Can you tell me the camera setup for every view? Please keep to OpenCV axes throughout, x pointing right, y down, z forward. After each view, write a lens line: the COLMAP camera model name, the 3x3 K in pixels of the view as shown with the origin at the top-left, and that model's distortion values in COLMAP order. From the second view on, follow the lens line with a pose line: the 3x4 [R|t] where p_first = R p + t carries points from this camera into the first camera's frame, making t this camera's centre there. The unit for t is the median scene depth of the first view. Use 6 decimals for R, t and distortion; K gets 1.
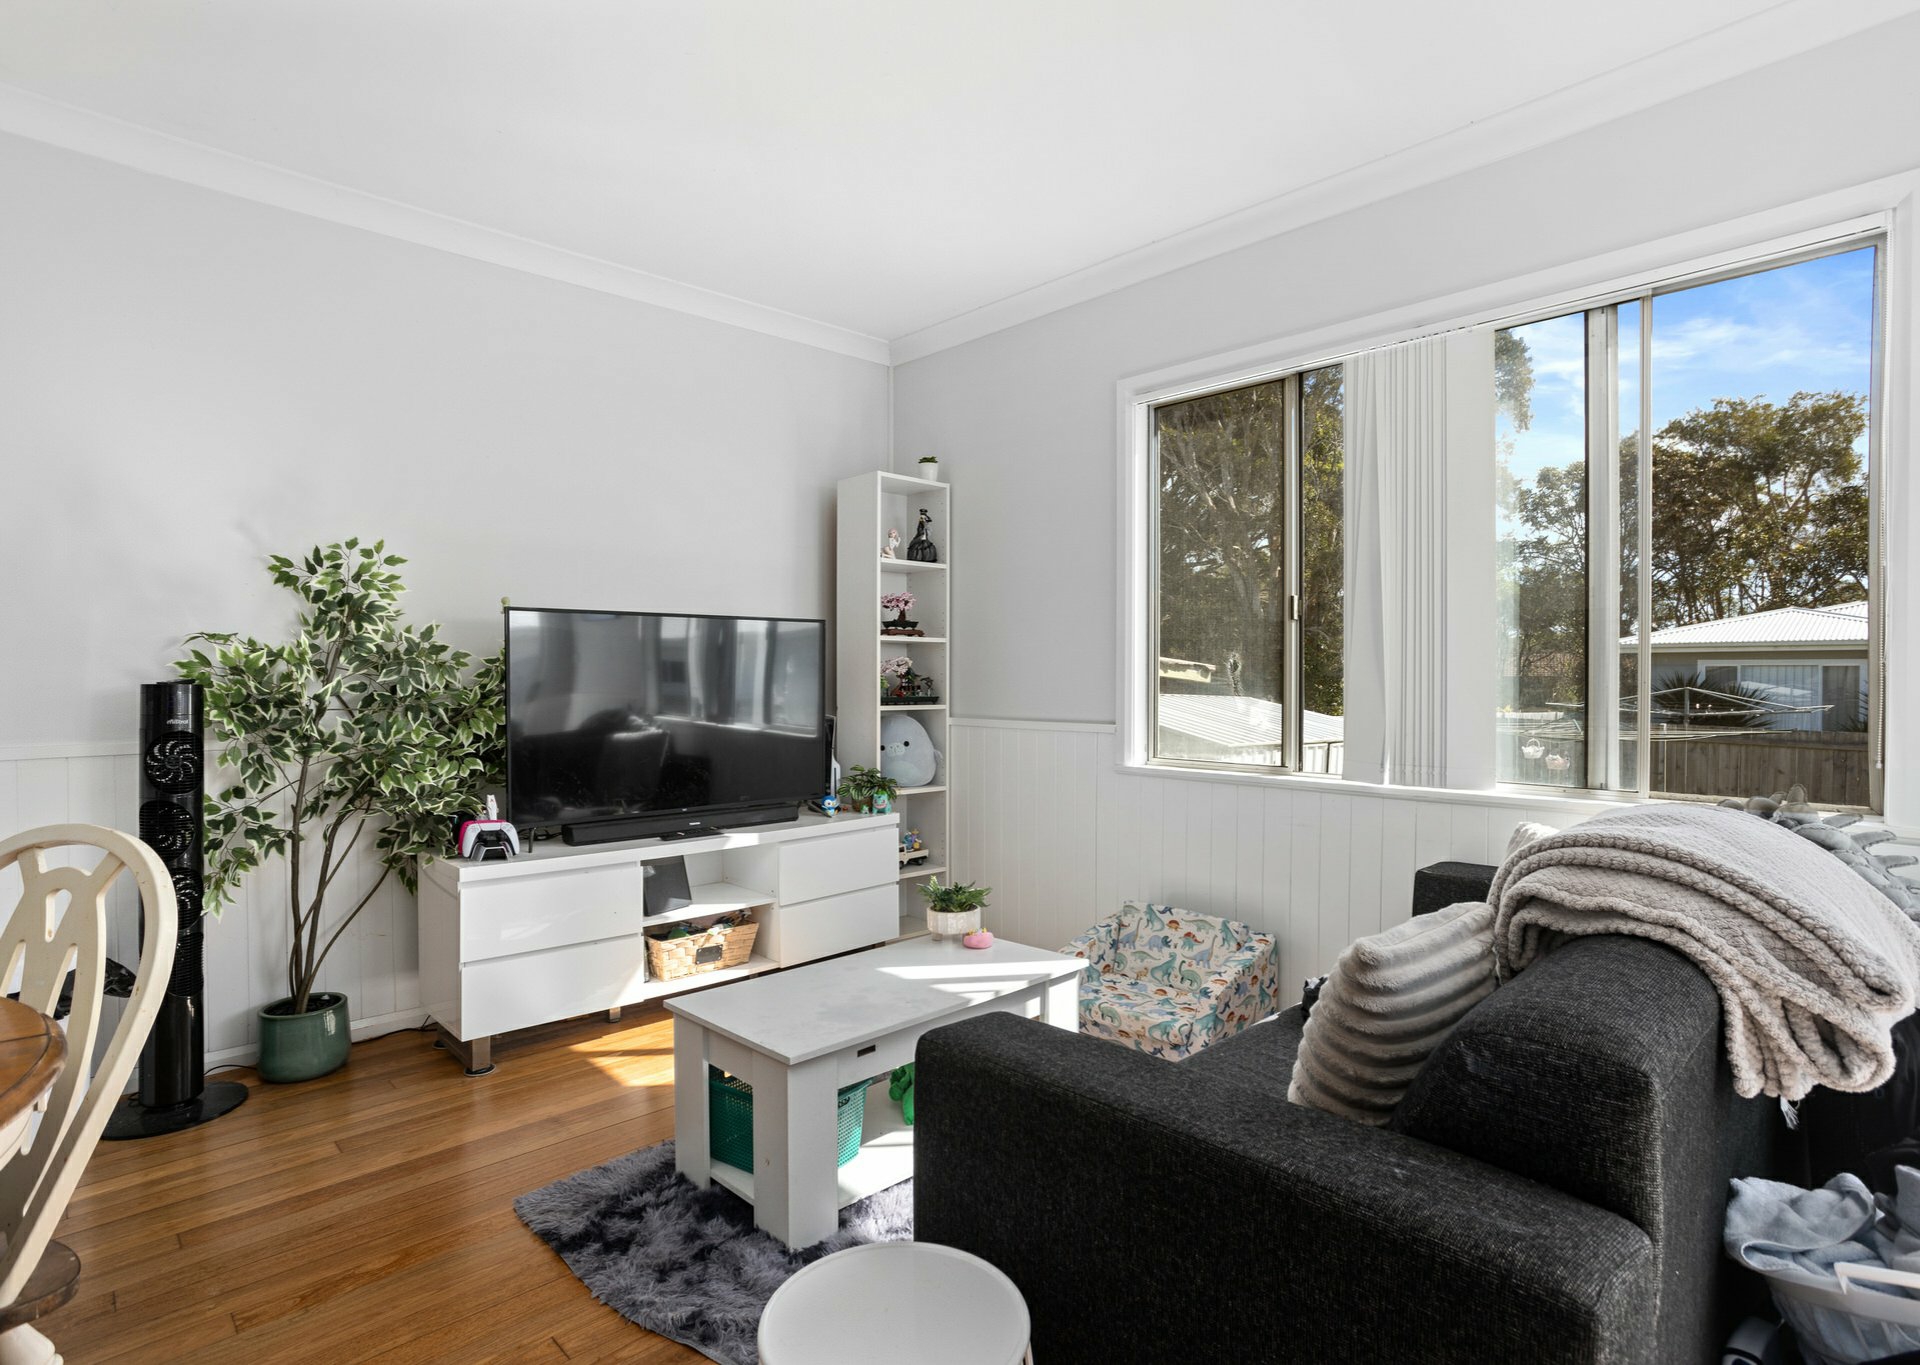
lens RADIAL K [[1015.1, 0, 960.0], [0, 1015.1, 682.5], [0, 0, 1]] dist [-0.044533, 0.000214]
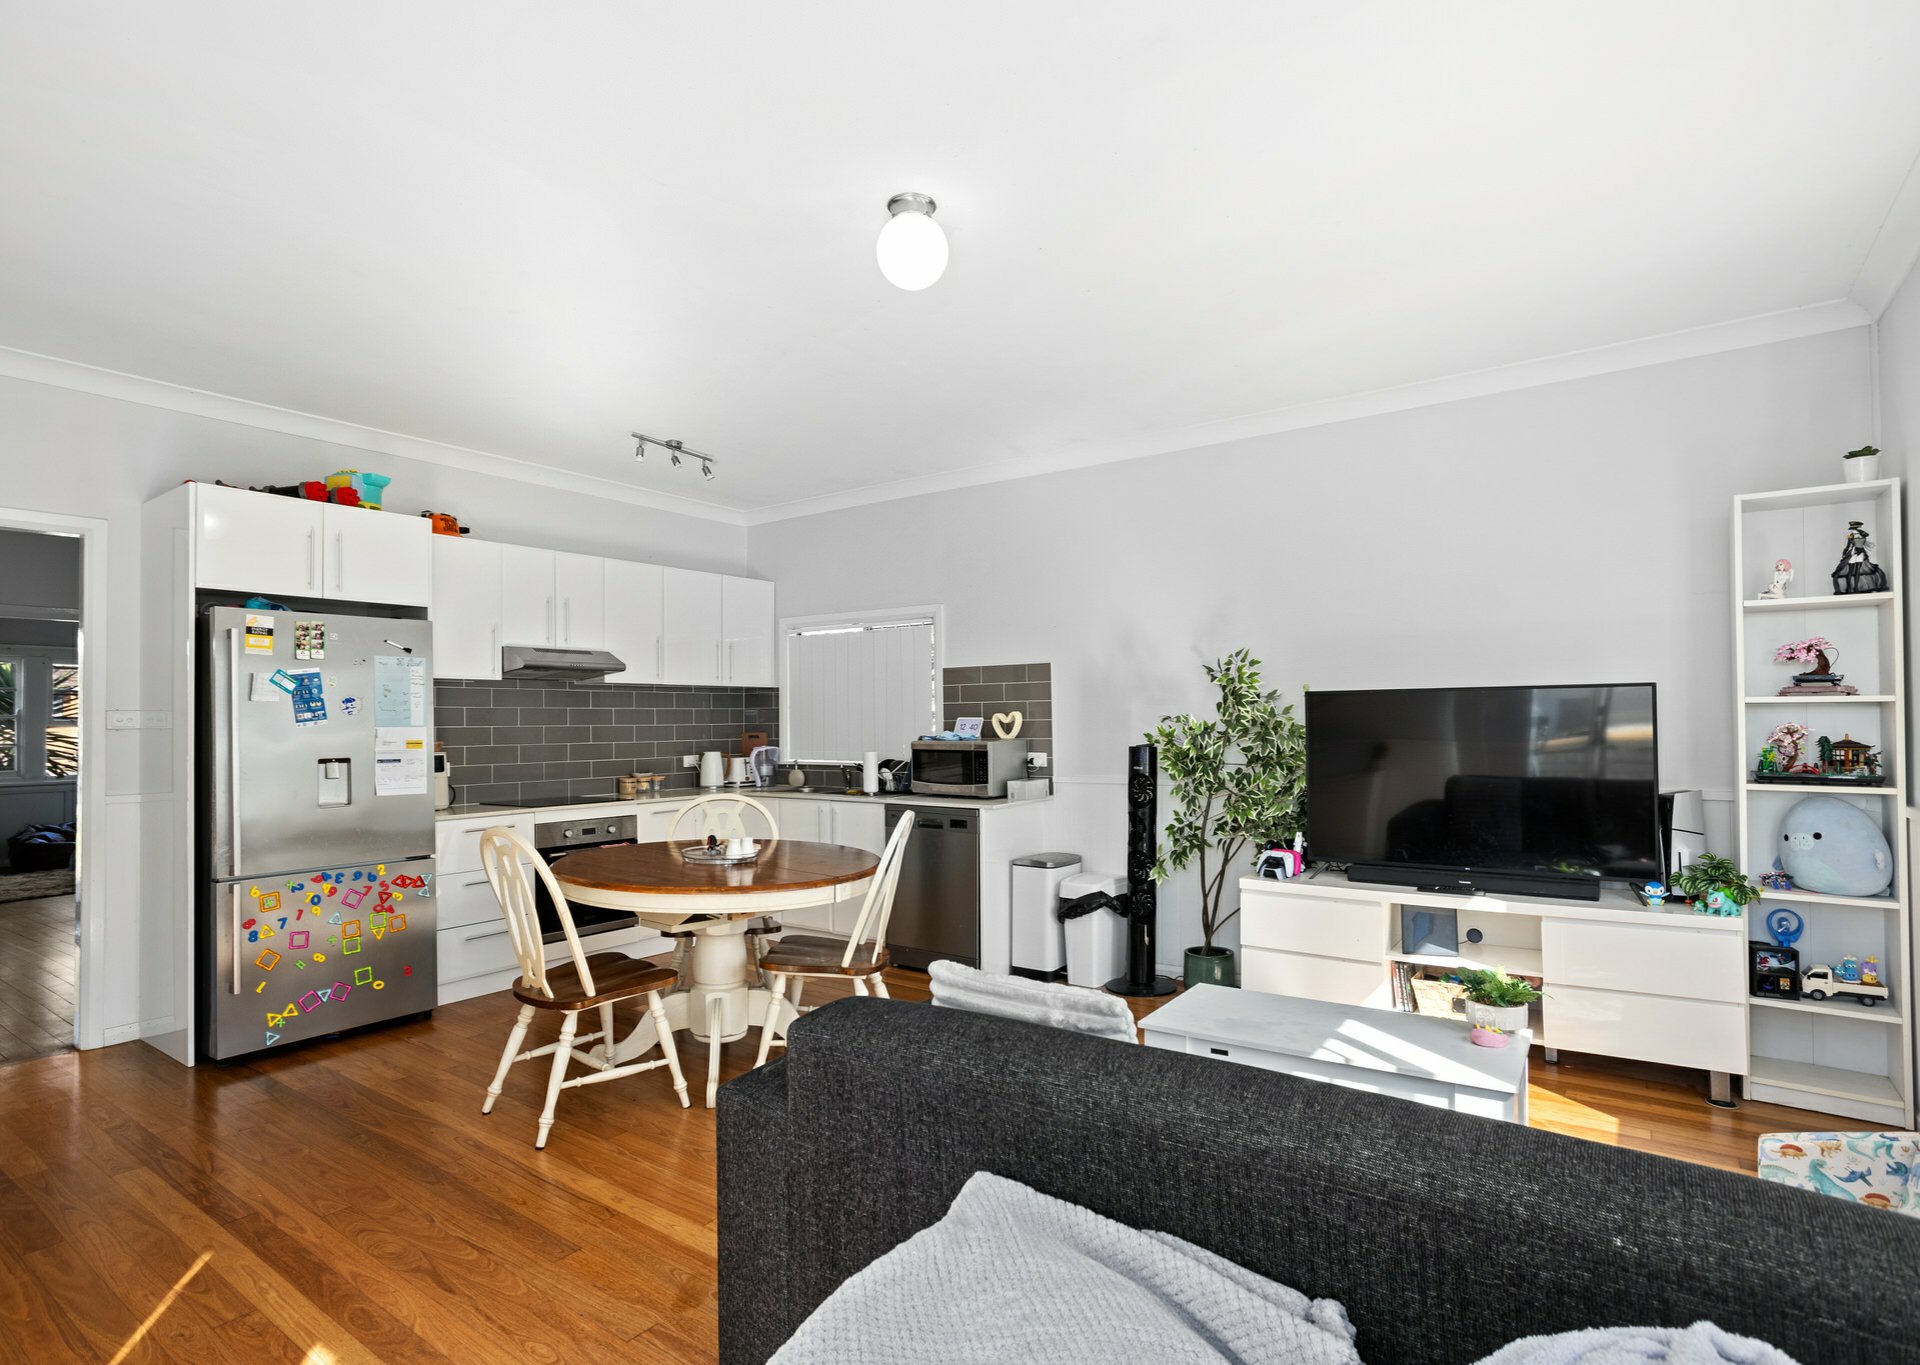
lens RADIAL K [[974.2, 0, 963.1], [0, 974.2, 720.8], [0, 0, 1]] dist [-0.013072, 0.000424]
pose [[0.186293, -0.003736, -0.982487, 0.684675], [0.001613, 0.999993, -0.003497, -0.031080], [0.982493, -0.000933, 0.186298, 0.297660]]
